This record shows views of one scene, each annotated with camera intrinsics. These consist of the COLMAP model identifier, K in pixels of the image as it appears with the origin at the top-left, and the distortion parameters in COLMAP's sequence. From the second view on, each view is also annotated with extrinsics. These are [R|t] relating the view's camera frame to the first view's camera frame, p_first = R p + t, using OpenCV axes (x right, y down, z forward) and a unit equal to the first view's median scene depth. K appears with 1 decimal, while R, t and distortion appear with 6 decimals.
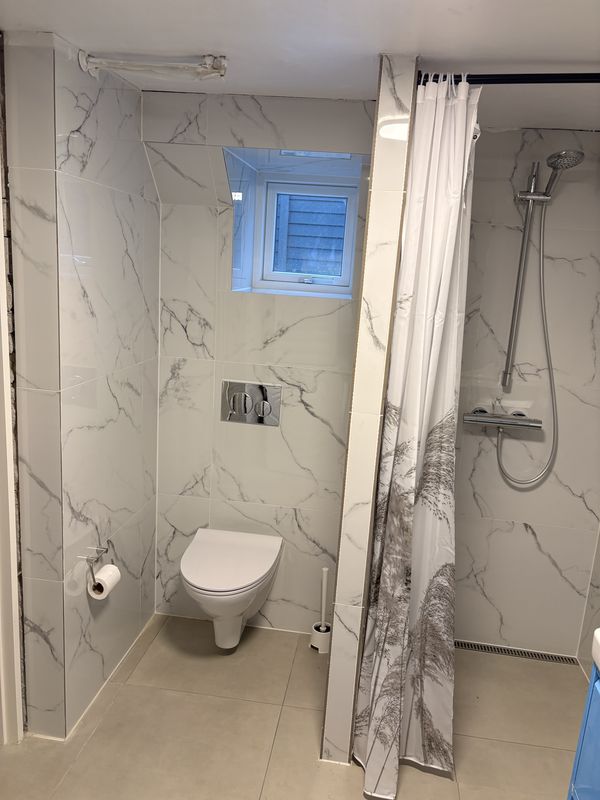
lens RADIAL K [[607.8, 0, 308.5], [0, 607.8, 405.5], [0, 0, 1]] dist [0.039798, -0.038505]
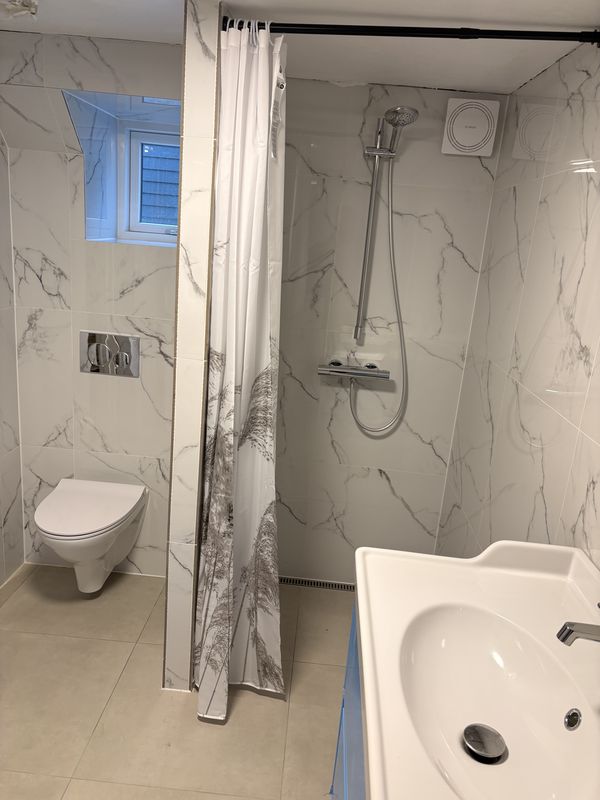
lens RADIAL K [[607.8, 0, 302.1], [0, 607.8, 406.5], [0, 0, 1]] dist [0.039798, -0.038505]
pose [[0.996989, -0.003224, 0.077477, 0.156677], [-0.001239, 0.998345, 0.057496, 0.026265], [-0.077534, -0.057419, 0.995335, -0.037927]]
